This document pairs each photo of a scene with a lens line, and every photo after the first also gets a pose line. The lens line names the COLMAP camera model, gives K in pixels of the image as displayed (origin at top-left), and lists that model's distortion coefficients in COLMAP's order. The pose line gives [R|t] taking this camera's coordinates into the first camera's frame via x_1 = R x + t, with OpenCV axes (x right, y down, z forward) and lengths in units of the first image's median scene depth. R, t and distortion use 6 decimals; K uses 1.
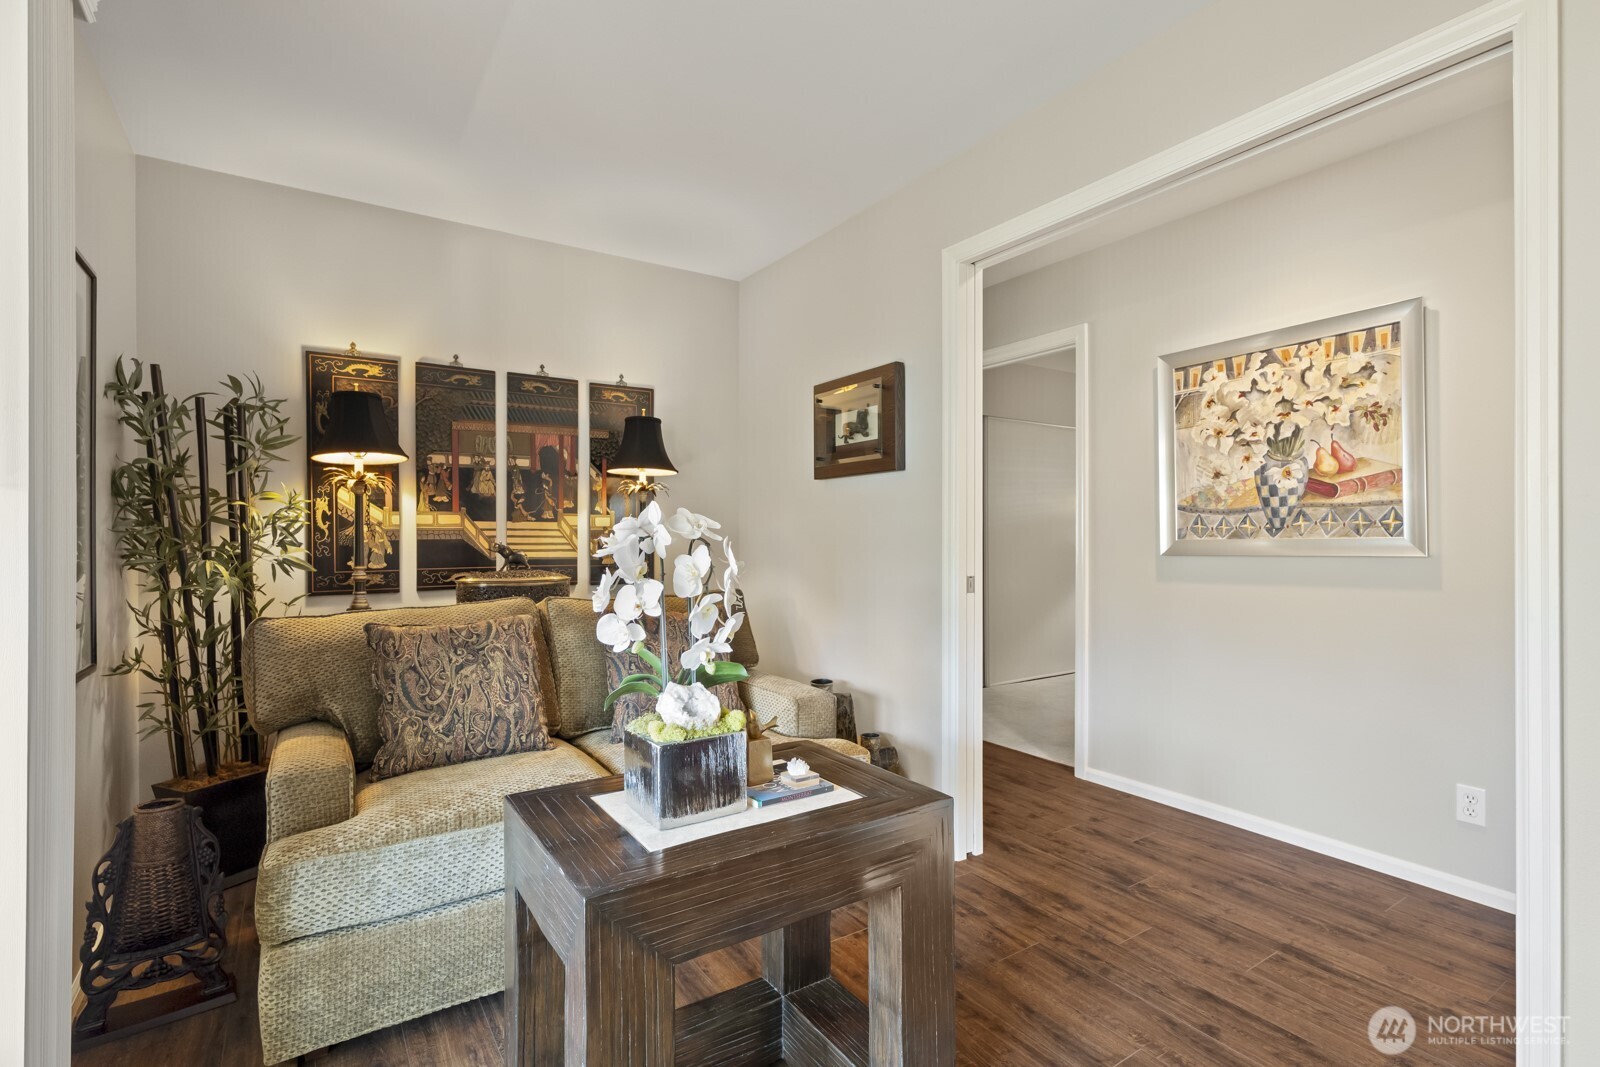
lens RADIAL K [[742.9, 0, 795.3], [0, 742.9, 531.9], [0, 0, 1]] dist [0.000889, 0.000455]
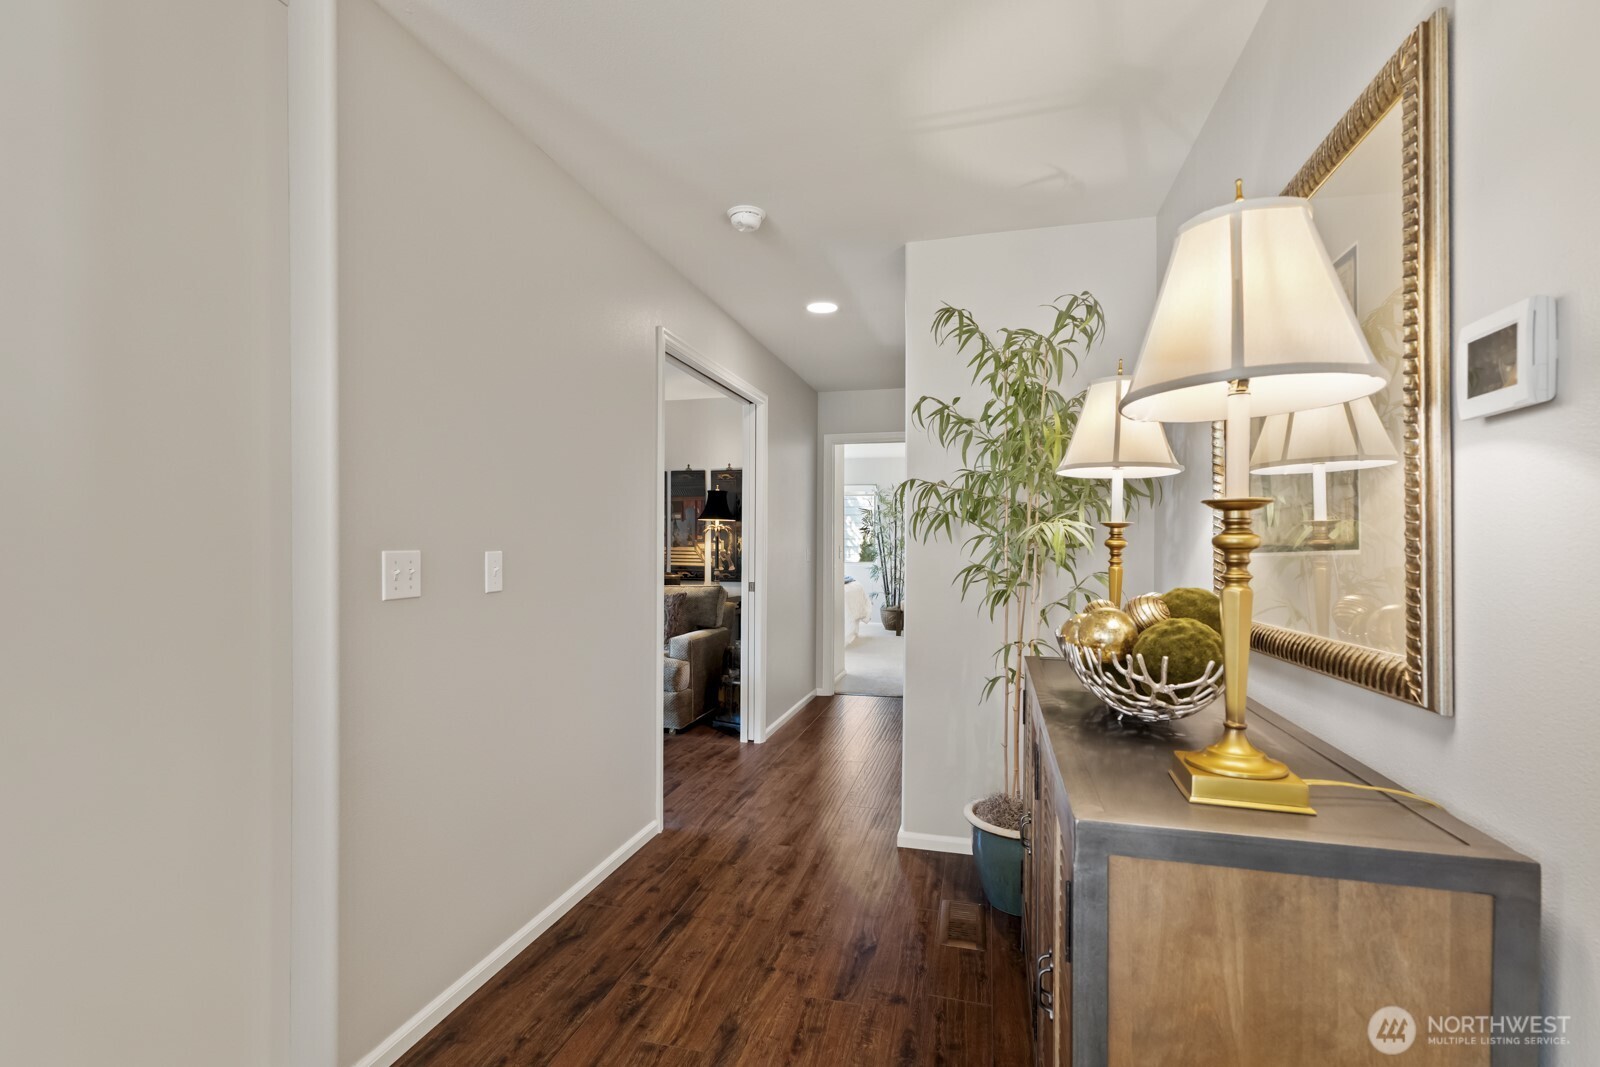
lens RADIAL K [[742.9, 0, 795.9], [0, 742.9, 540.7], [0, 0, 1]] dist [0.000889, 0.000455]
pose [[0.679425, 0.002896, -0.733740, 1.261474], [-0.004201, 0.999991, 0.000057, -0.031047], [0.733733, 0.003043, 0.679431, -0.090390]]
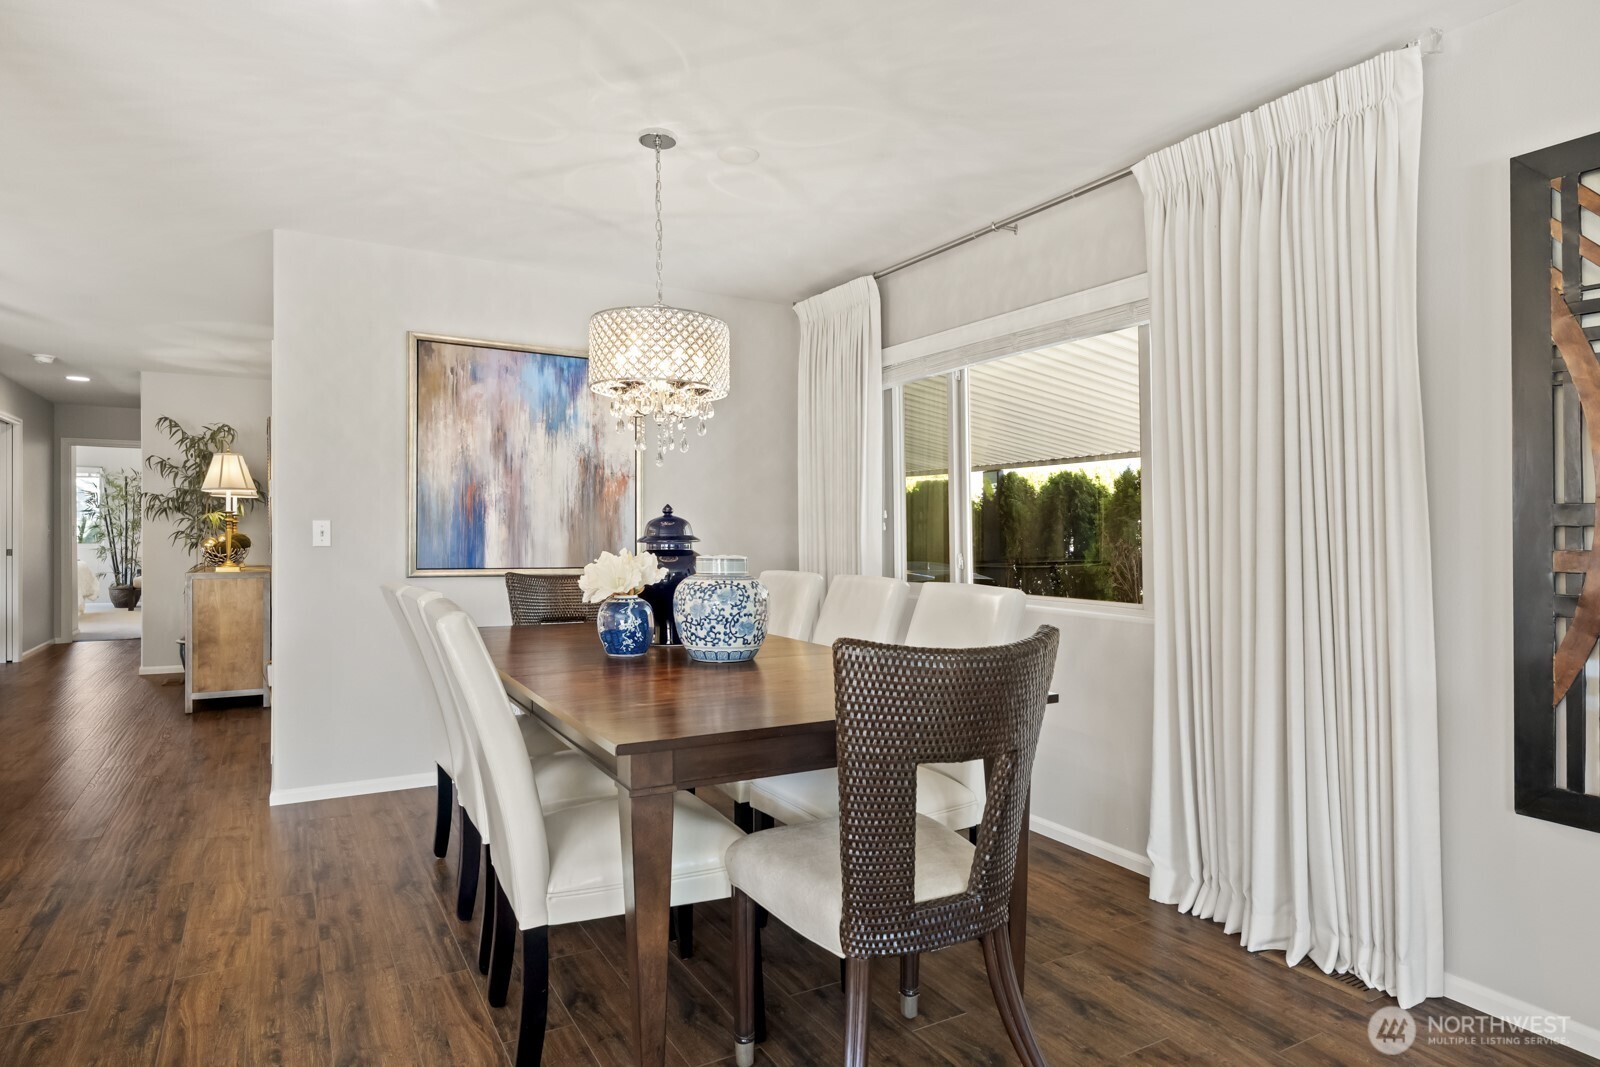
lens RADIAL K [[911.4, 0, 801.5], [0, 911.4, 534.5], [0, 0, 1]] dist [0.000801, 0.000641]
pose [[0.998982, 0.002465, -0.045052, 2.411050], [-0.002089, 0.999963, 0.008381, -0.019299], [0.045071, -0.008278, 0.998949, -1.546803]]
